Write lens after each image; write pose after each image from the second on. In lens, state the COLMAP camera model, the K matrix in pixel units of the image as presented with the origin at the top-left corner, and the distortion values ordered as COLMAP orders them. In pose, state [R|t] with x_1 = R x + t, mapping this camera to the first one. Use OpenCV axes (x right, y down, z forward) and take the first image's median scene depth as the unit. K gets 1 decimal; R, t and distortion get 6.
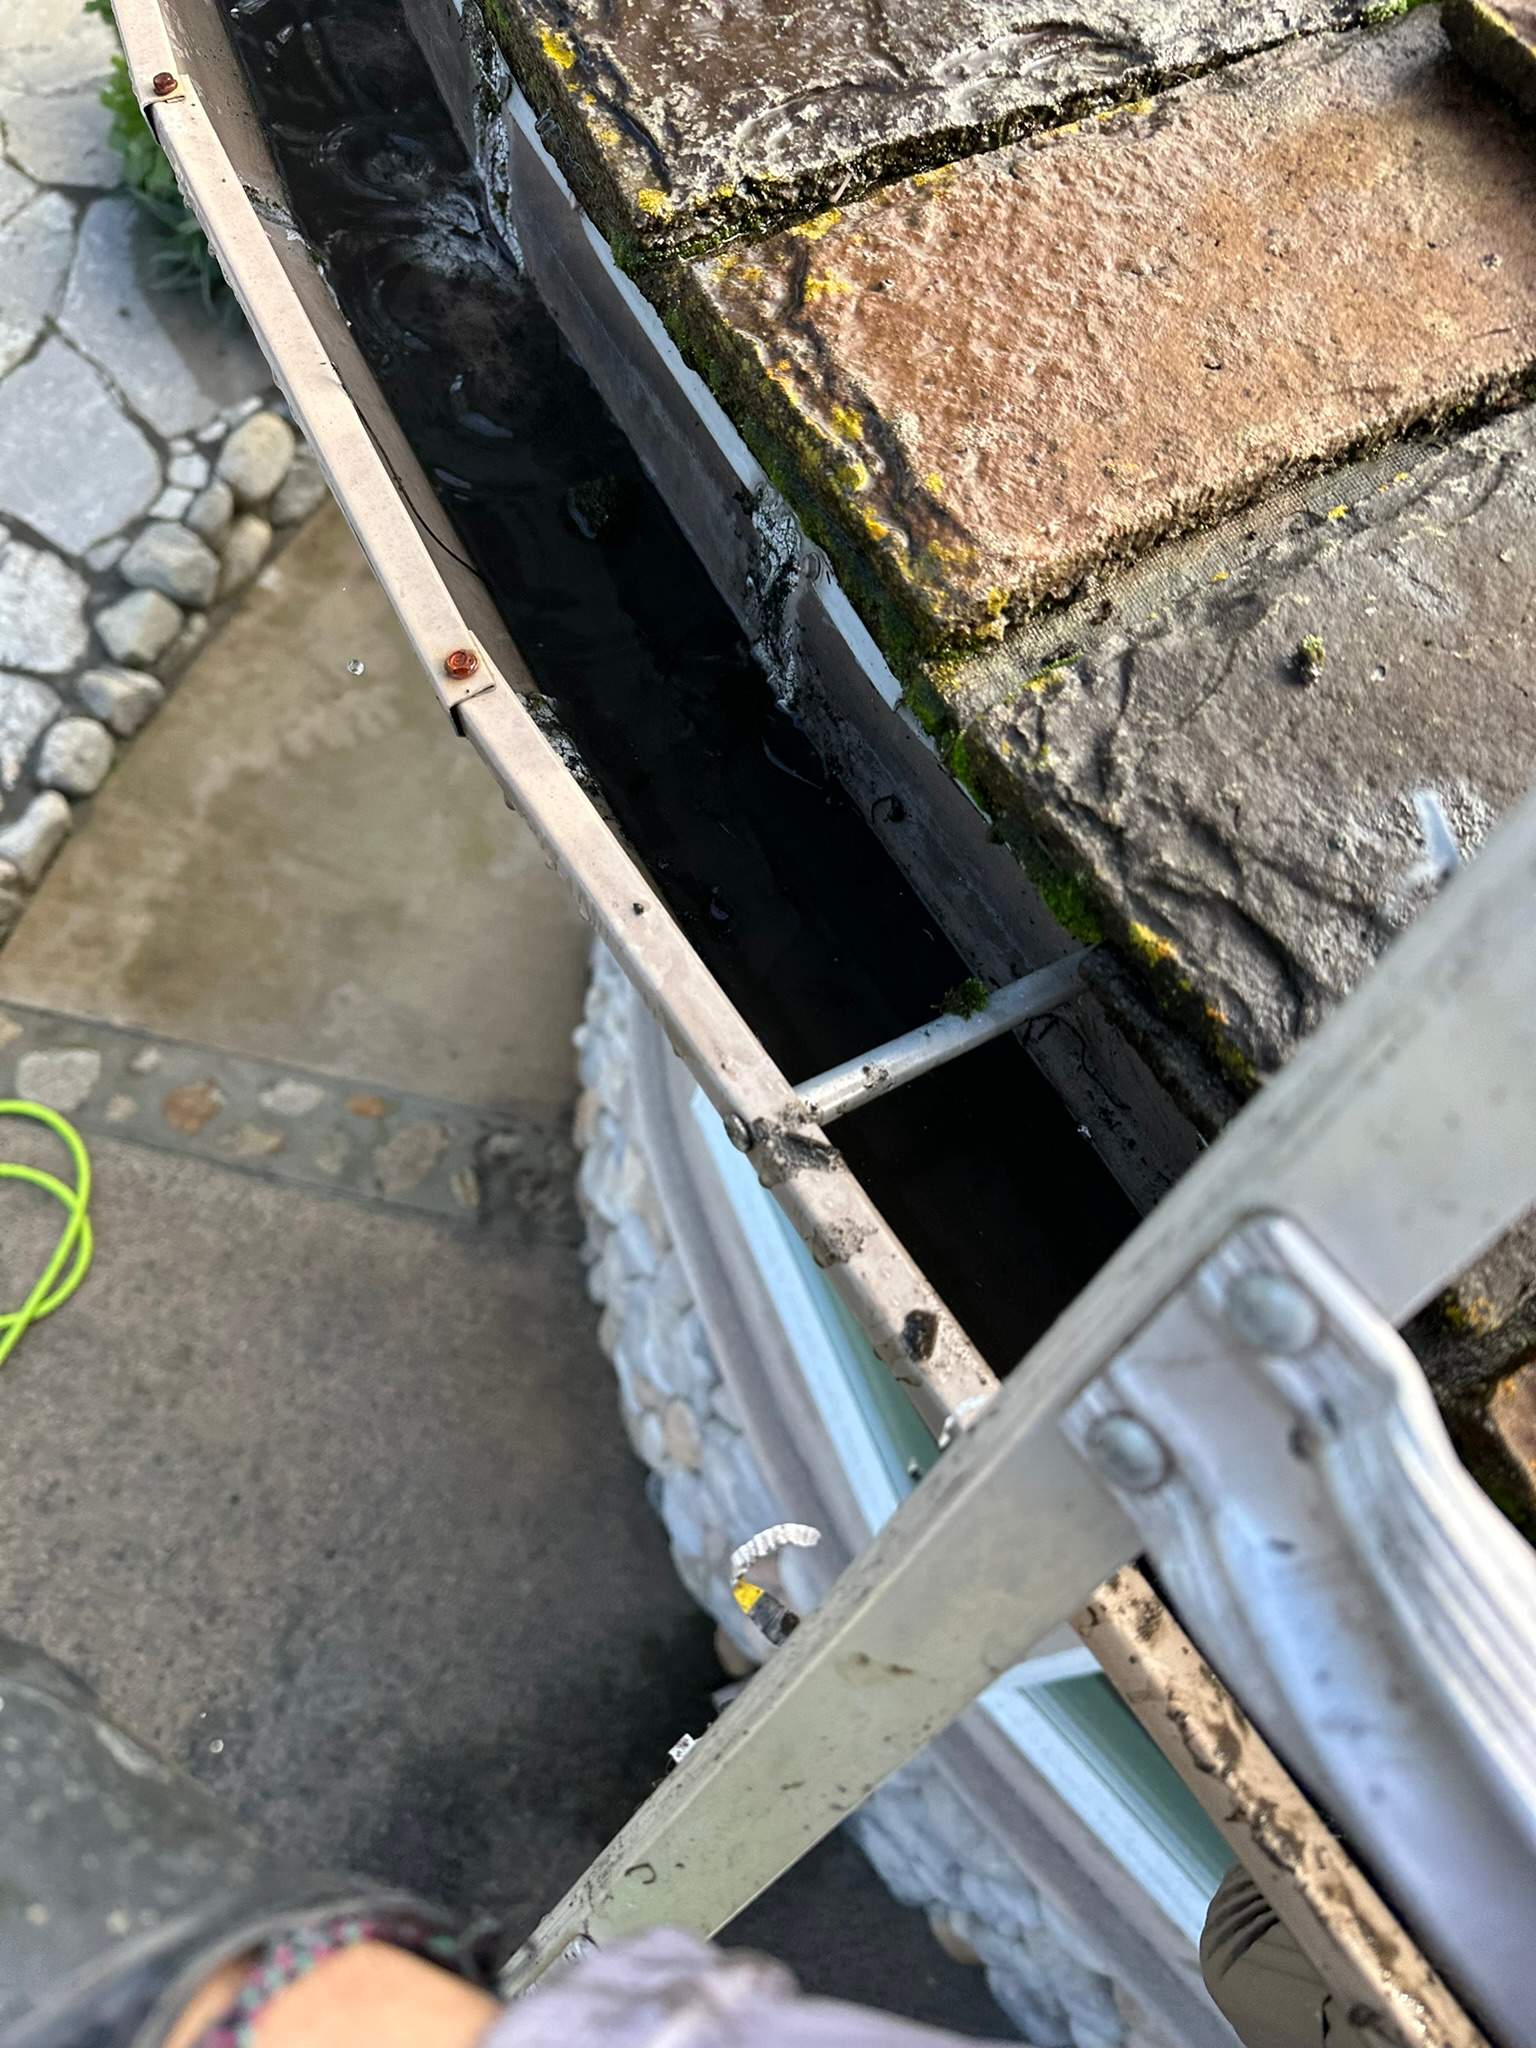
lens RADIAL K [[1376.6, 0, 768.0], [0, 1376.6, 1024.0], [0, 0, 1]] dist [0.007596, 0.040646]
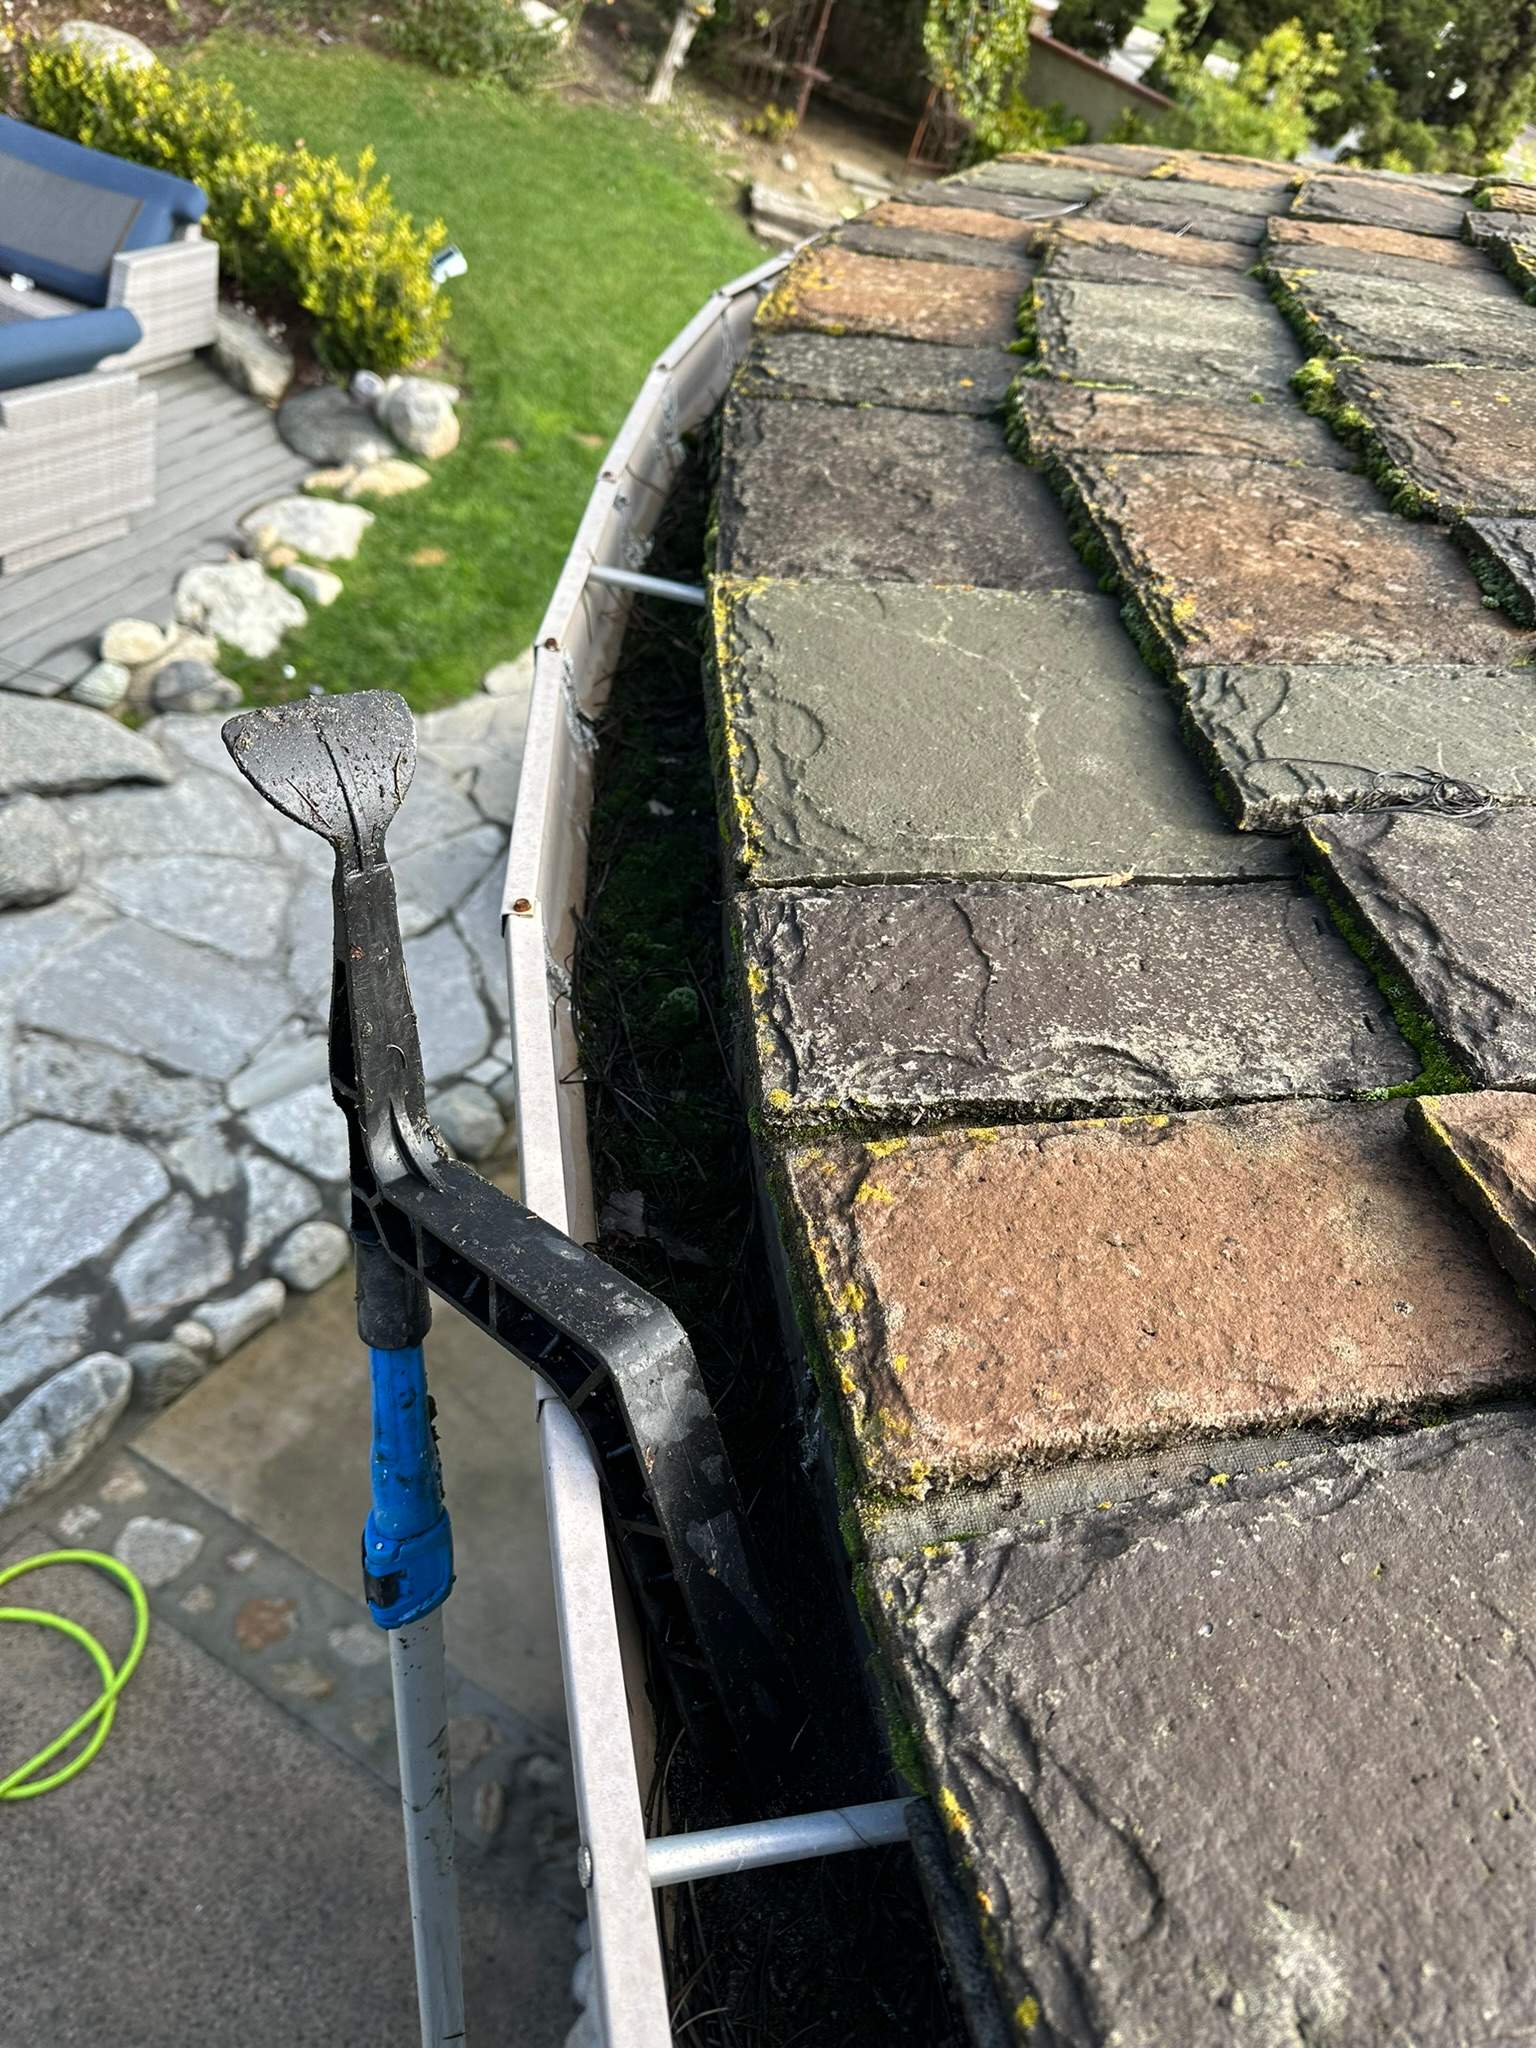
lens RADIAL K [[1440.2, 0, 768.0], [0, 1440.2, 1024.0], [0, 0, 1]] dist [-0.002716, -0.016230]
pose [[0.950373, 0.230330, -0.209138, 0.197059], [-0.296873, 0.872443, -0.388213, -0.104234], [0.093044, 0.431035, 0.897525, -0.329018]]
